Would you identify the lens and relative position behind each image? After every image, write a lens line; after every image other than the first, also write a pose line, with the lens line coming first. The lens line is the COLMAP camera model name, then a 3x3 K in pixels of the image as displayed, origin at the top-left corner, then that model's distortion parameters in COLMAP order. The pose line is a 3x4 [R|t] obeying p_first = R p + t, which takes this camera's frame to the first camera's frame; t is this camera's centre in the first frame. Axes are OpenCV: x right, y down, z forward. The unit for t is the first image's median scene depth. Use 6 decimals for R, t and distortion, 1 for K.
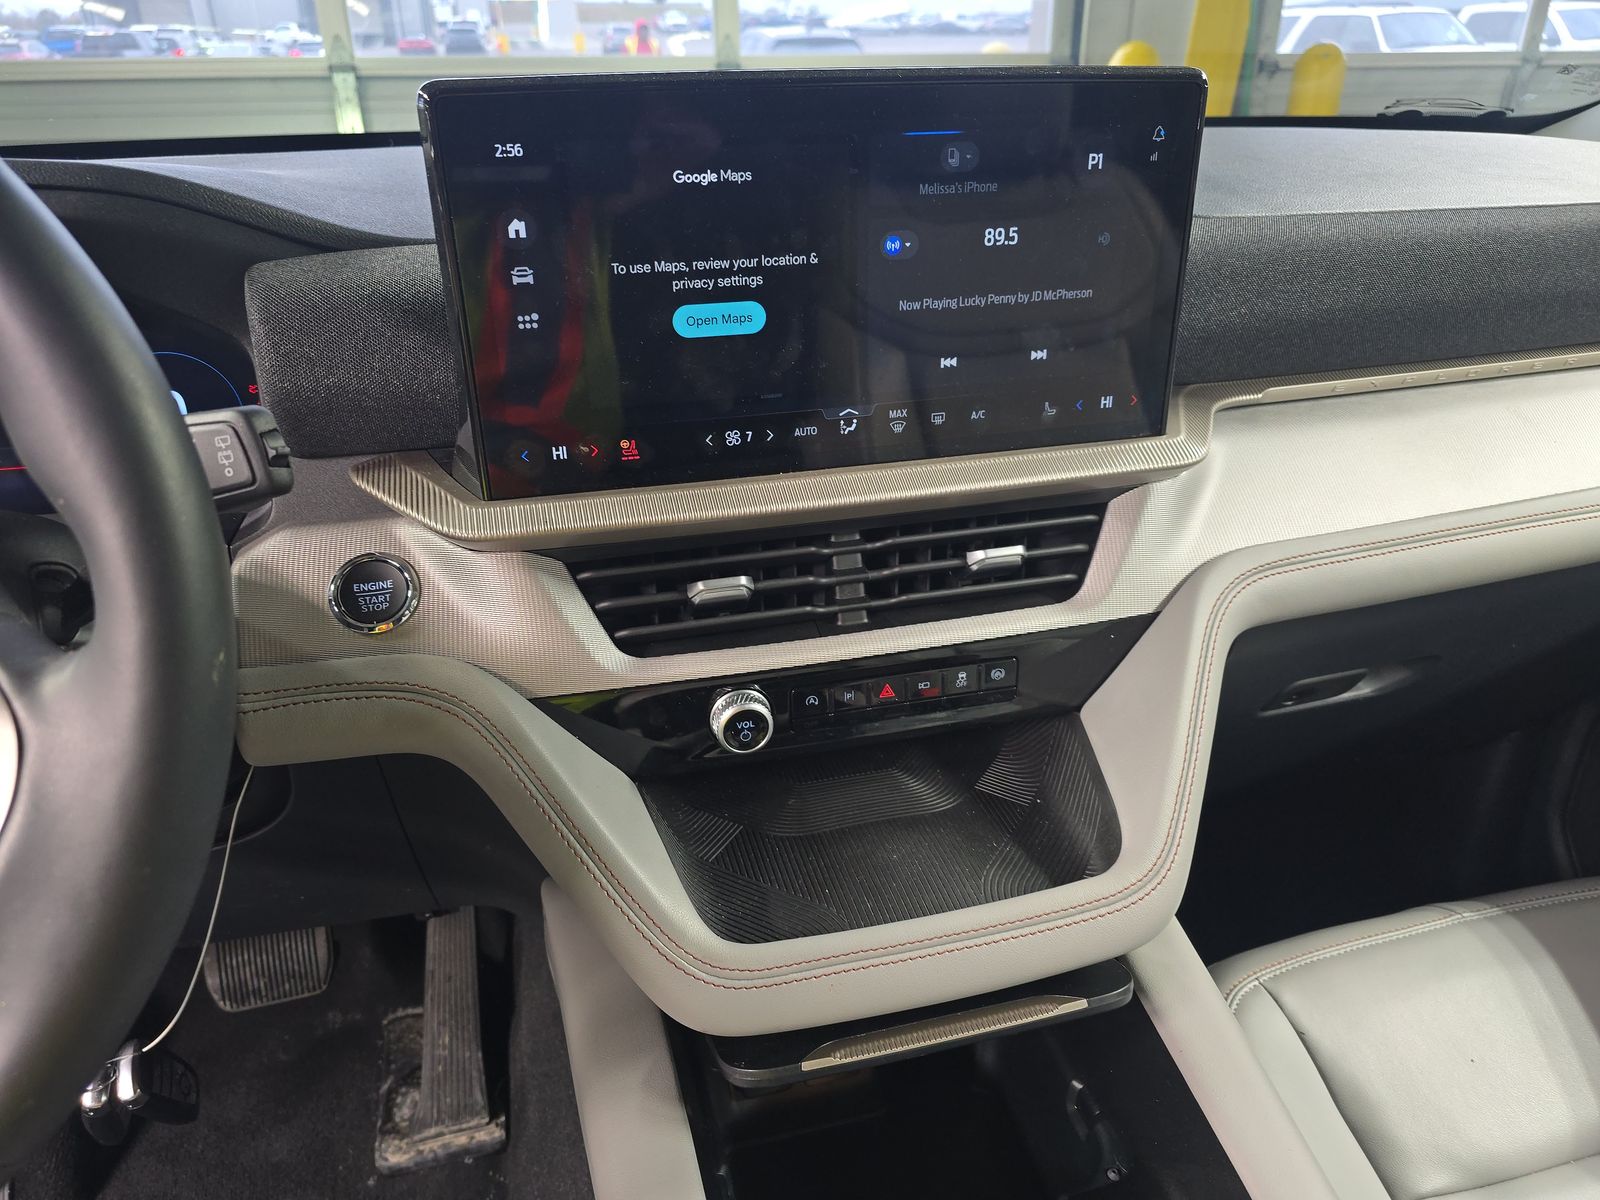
lens RADIAL K [[1070.8, 0, 790.6], [0, 1070.8, 593.4], [0, 0, 1]] dist [-0.006558, -0.001552]
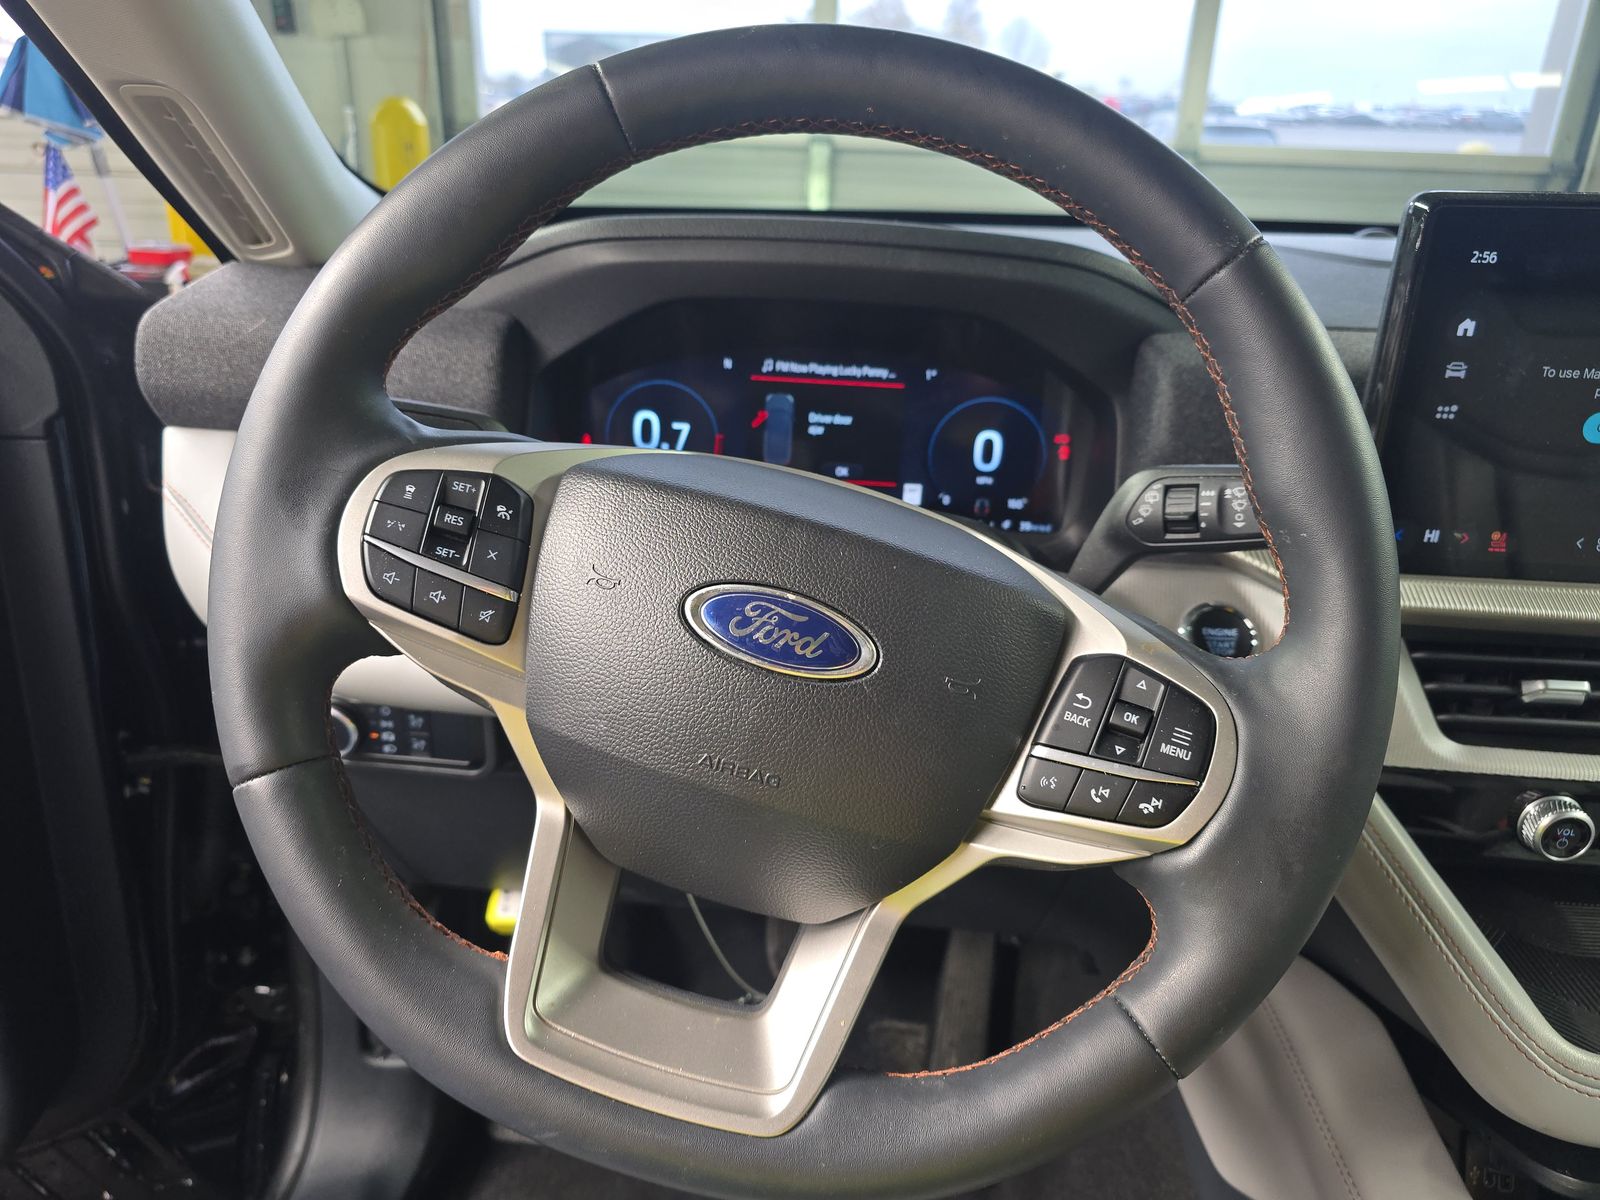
lens RADIAL K [[1070.8, 0, 807.2], [0, 1070.8, 561.5], [0, 0, 1]] dist [-0.006558, -0.001552]
pose [[0.949426, 0.147309, -0.277292, -0.480870], [-0.170529, 0.983435, -0.061437, 0.058428], [0.263649, 0.105617, 0.958819, -0.150157]]
